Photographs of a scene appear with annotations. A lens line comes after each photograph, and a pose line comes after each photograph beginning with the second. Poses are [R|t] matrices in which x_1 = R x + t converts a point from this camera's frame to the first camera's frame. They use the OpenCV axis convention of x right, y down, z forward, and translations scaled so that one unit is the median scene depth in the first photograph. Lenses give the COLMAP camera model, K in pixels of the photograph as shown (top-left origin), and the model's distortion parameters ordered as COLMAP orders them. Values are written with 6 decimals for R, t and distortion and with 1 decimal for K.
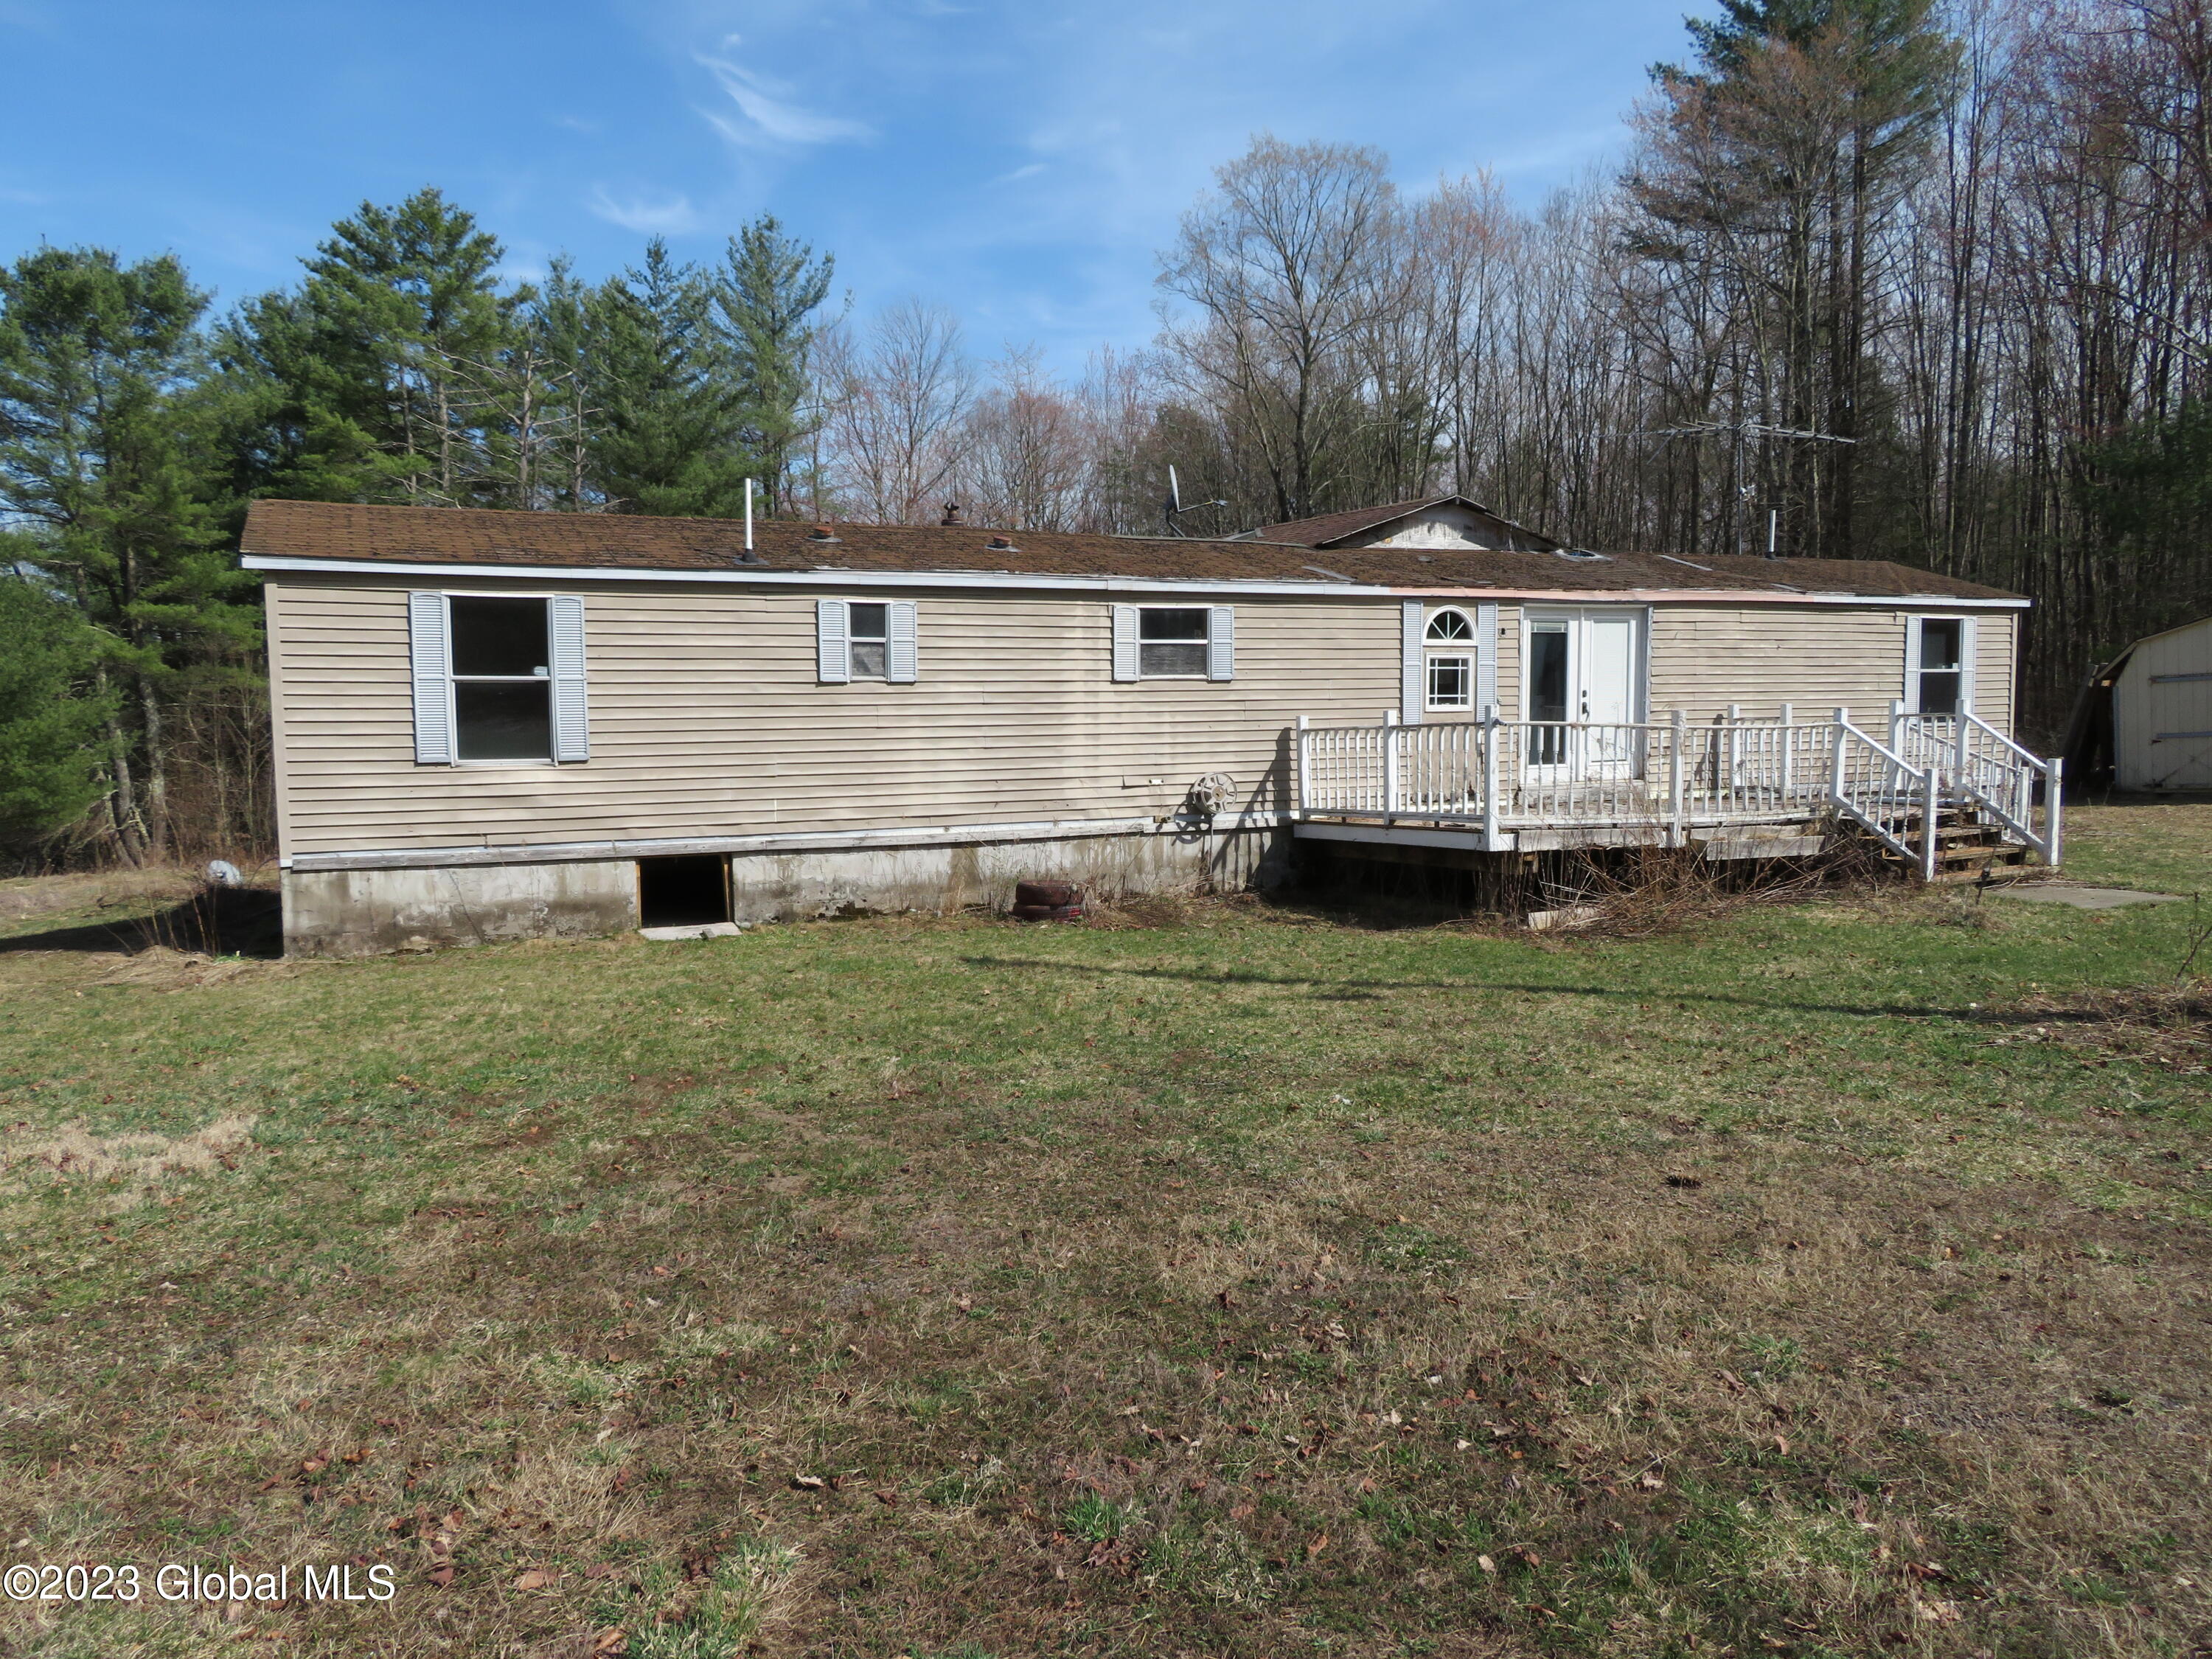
lens RADIAL K [[1574.4, 0, 1115.0], [0, 1574.4, 837.2], [0, 0, 1]] dist [-0.033224, 0.031520]
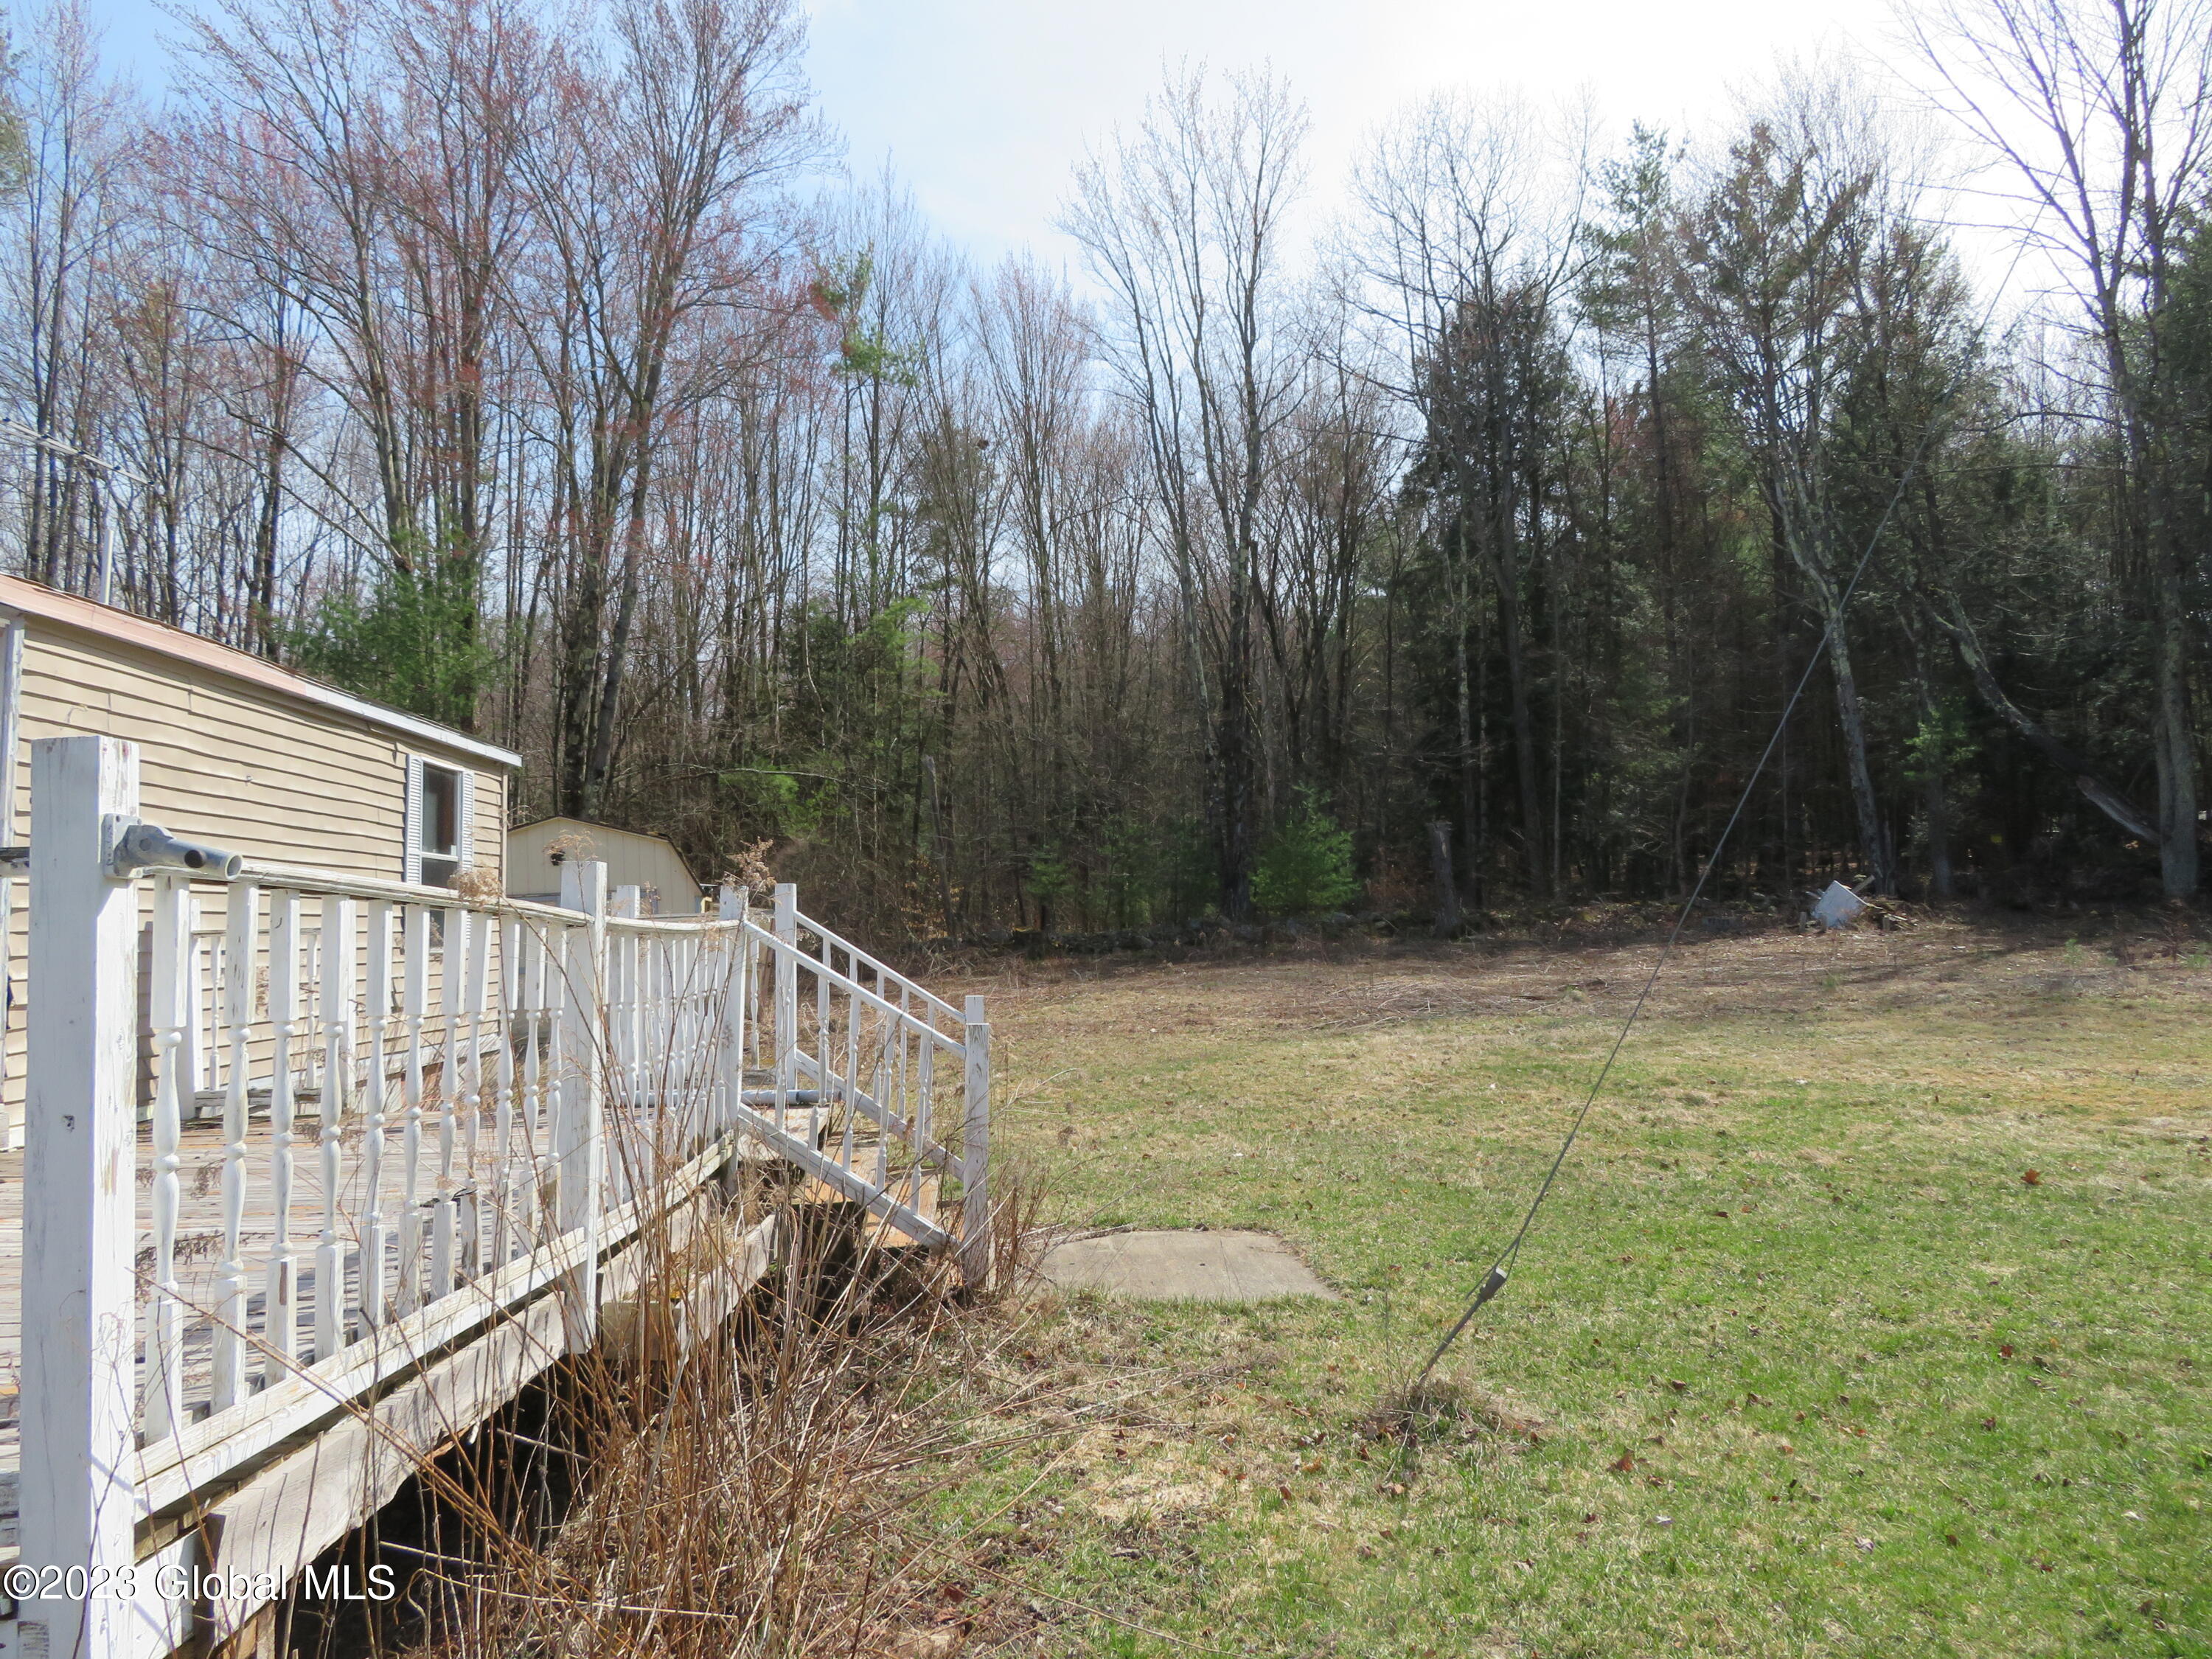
lens RADIAL K [[1570.4, 0, 1098.0], [0, 1570.4, 836.4], [0, 0, 1]] dist [-0.002782, -0.000443]
pose [[0.398178, 0.062705, 0.915163, 0.120020], [0.084062, 0.990969, -0.104473, -0.042196], [-0.913448, 0.118530, 0.389311, 0.702282]]
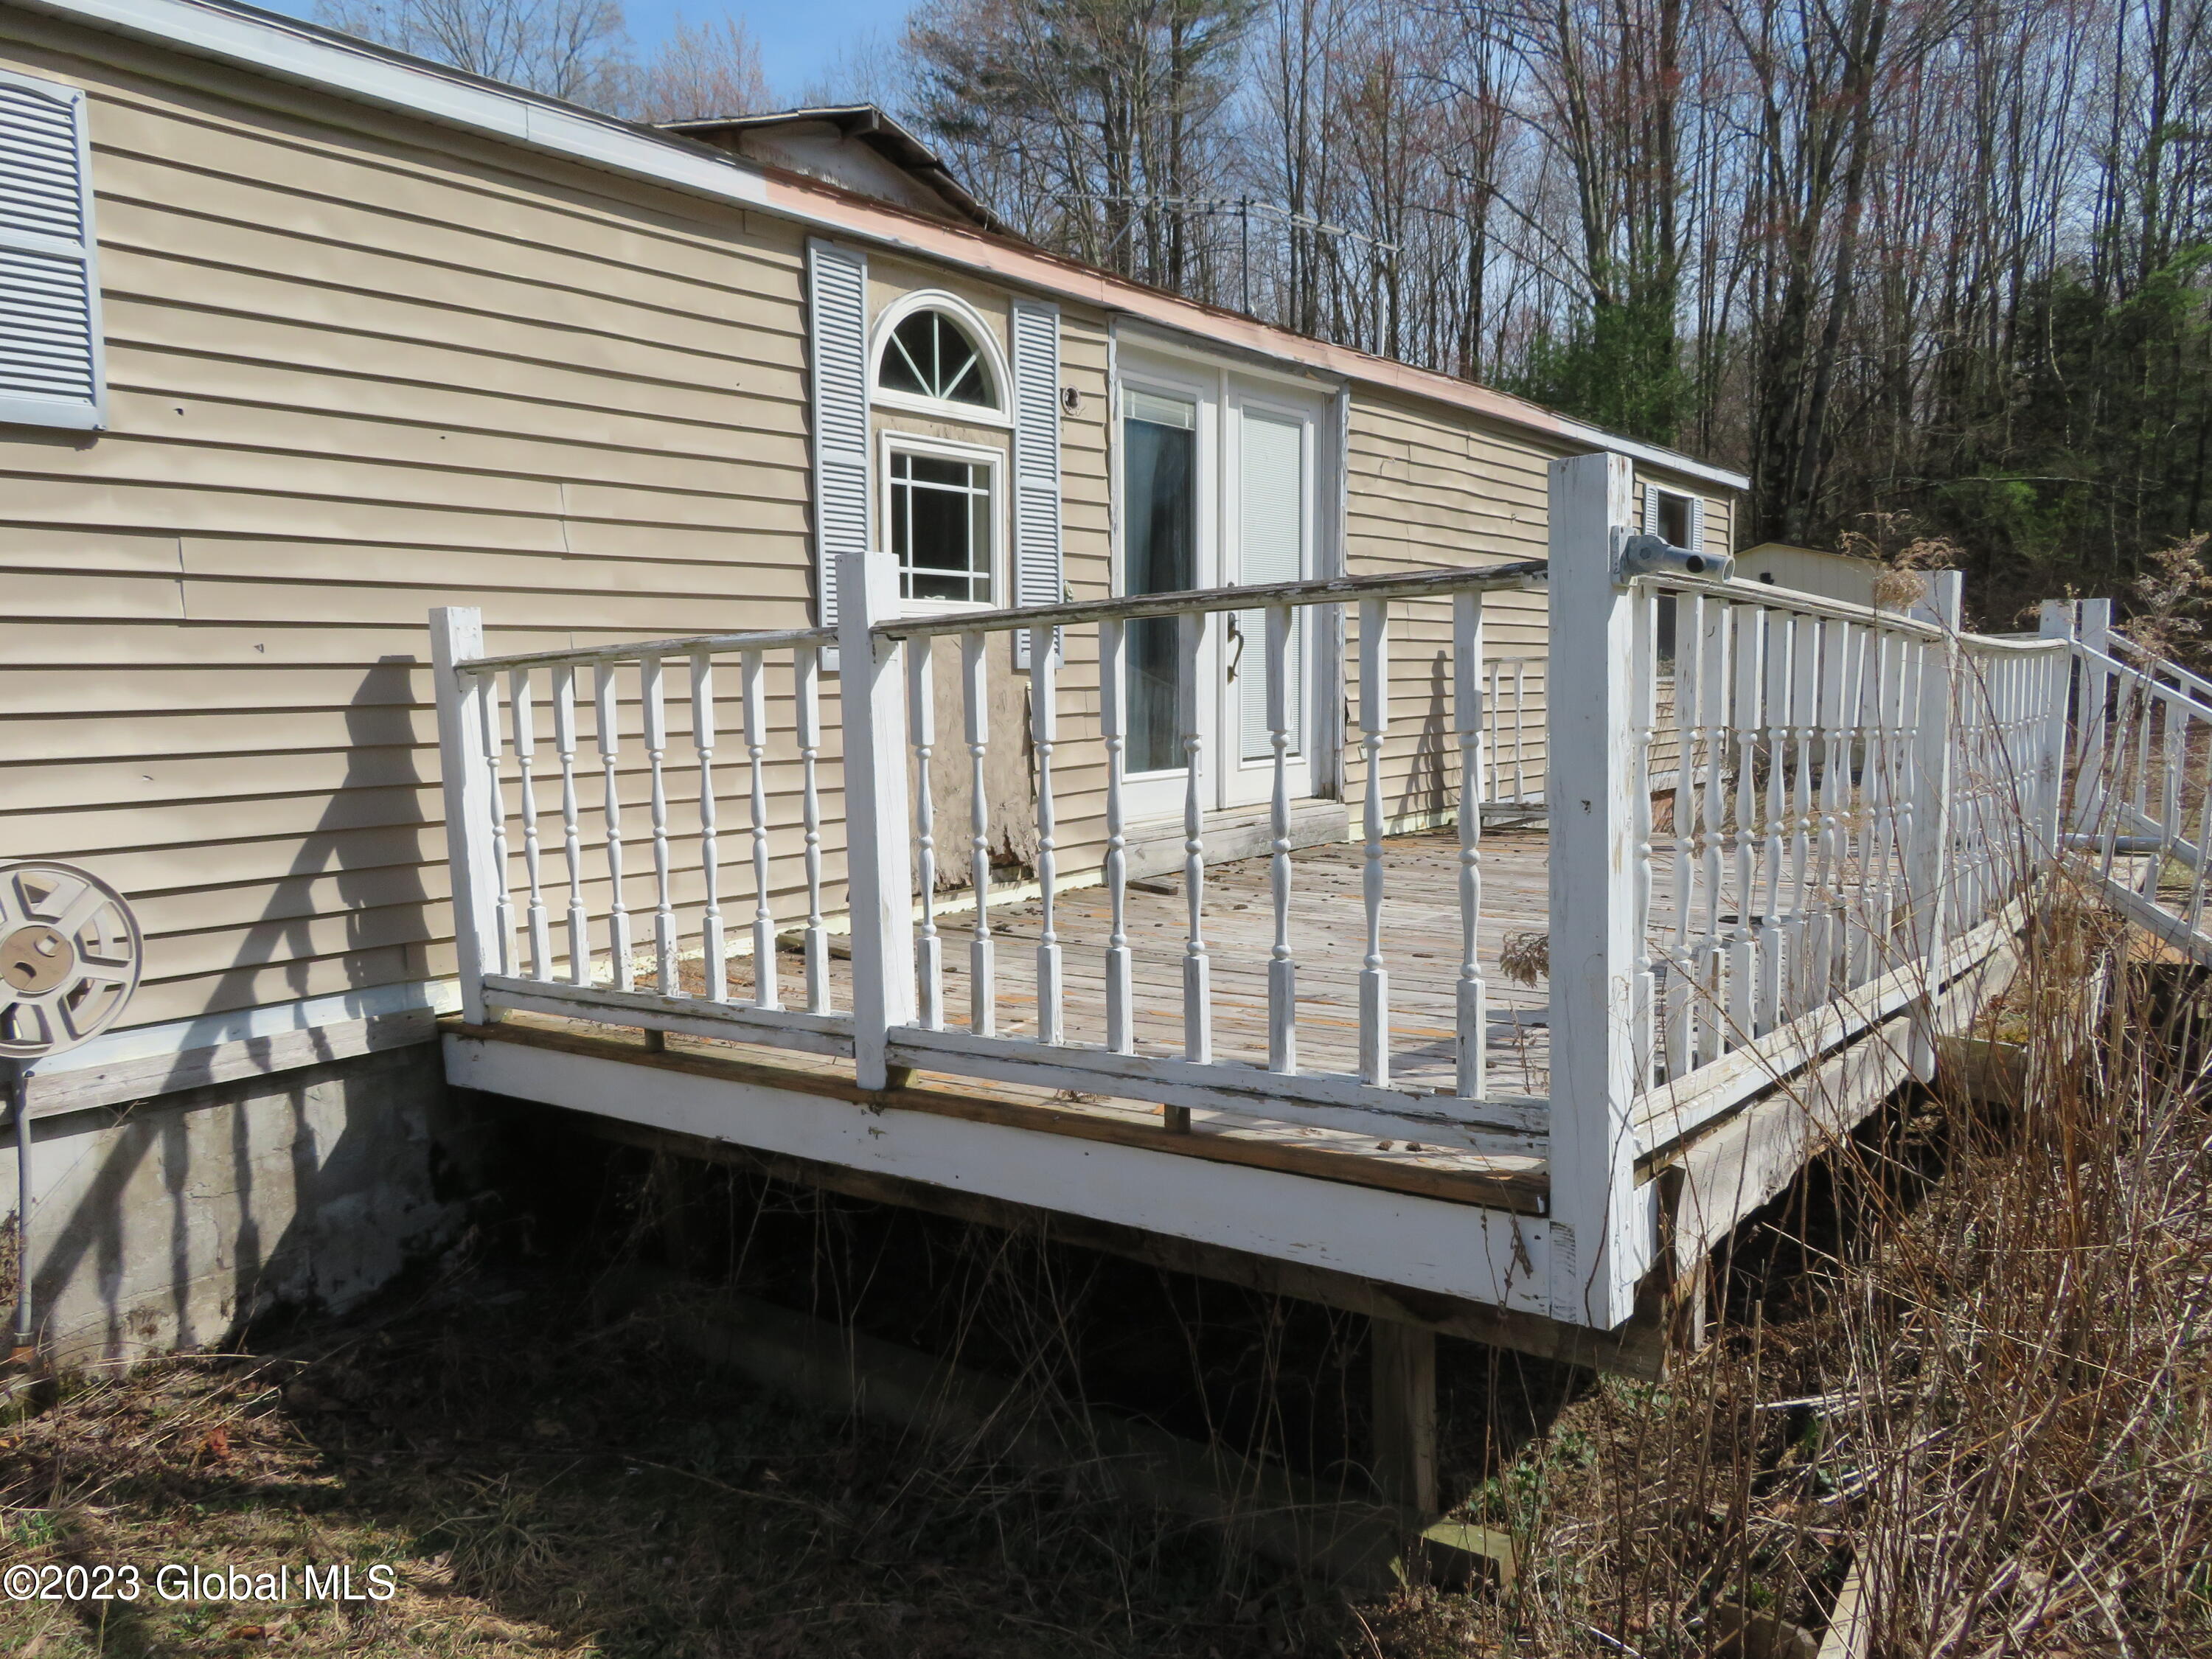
lens RADIAL K [[1570.4, 0, 1098.0], [0, 1570.4, 836.4], [0, 0, 1]] dist [-0.002782, -0.000443]
pose [[0.895030, -0.043573, 0.443872, 0.097534], [0.040649, 0.999044, 0.016105, -0.040640], [-0.444149, 0.003628, 0.895945, 0.726853]]
